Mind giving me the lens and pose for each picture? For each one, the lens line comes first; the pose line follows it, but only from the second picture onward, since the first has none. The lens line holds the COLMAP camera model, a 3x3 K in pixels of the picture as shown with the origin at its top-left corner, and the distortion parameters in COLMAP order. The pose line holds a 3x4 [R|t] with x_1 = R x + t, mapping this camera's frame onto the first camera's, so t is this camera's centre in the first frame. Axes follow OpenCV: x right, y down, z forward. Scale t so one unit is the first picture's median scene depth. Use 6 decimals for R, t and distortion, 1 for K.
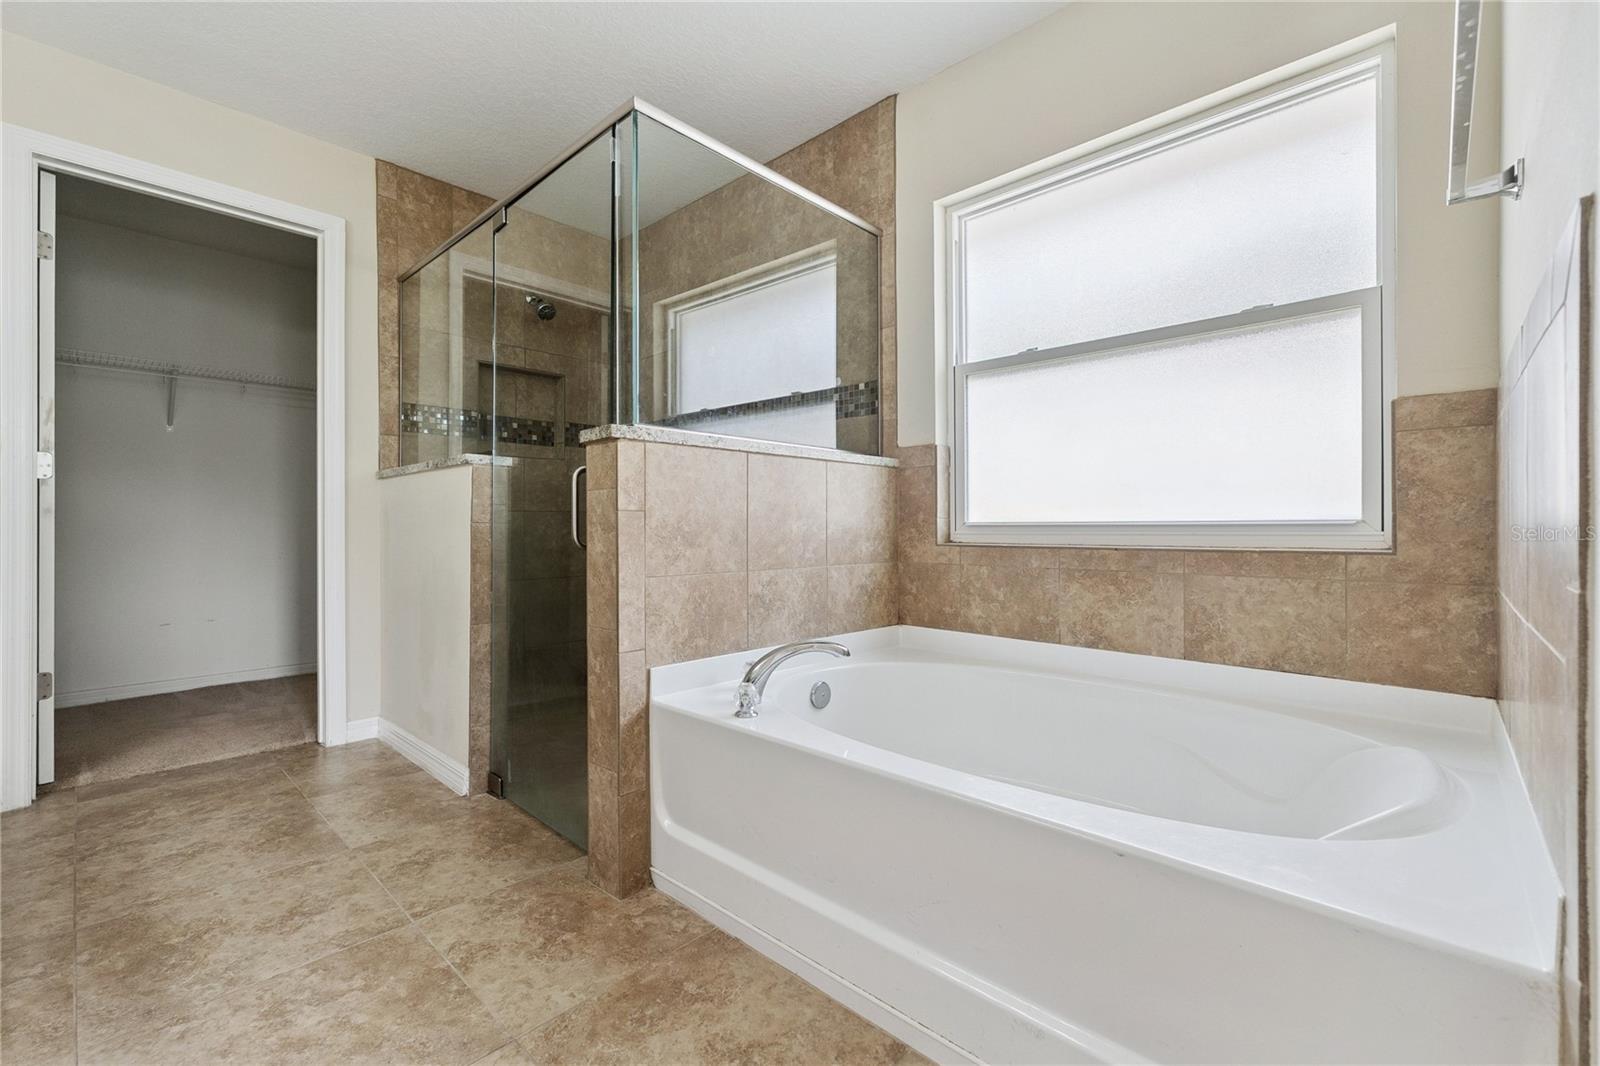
lens RADIAL K [[678.1, 0, 800.0], [0, 678.1, 533.0], [0, 0, 1]] dist [0.011668, -0.000357]
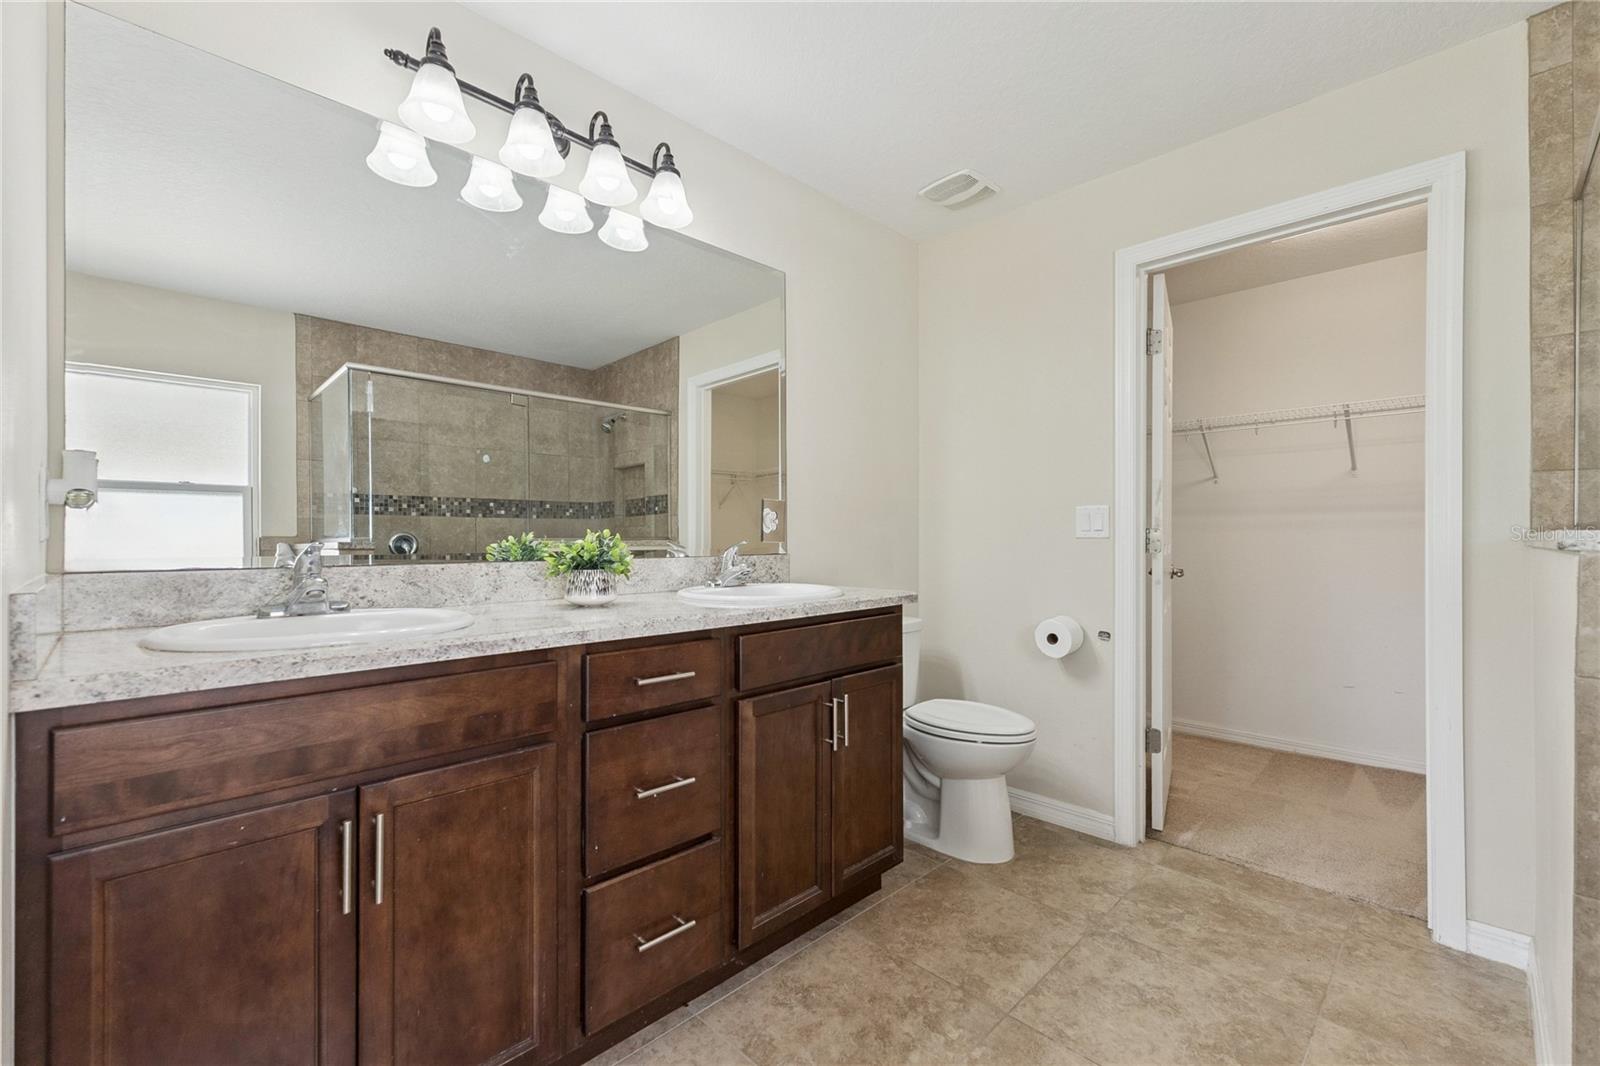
lens RADIAL K [[678.1, 0, 800.0], [0, 678.1, 533.0], [0, 0, 1]] dist [0.011668, -0.000357]
pose [[-0.021592, 0.000376, -0.999767, 0.006408], [-0.005312, 0.999986, 0.000491, -0.112326], [0.999753, 0.005322, -0.021590, 0.470141]]
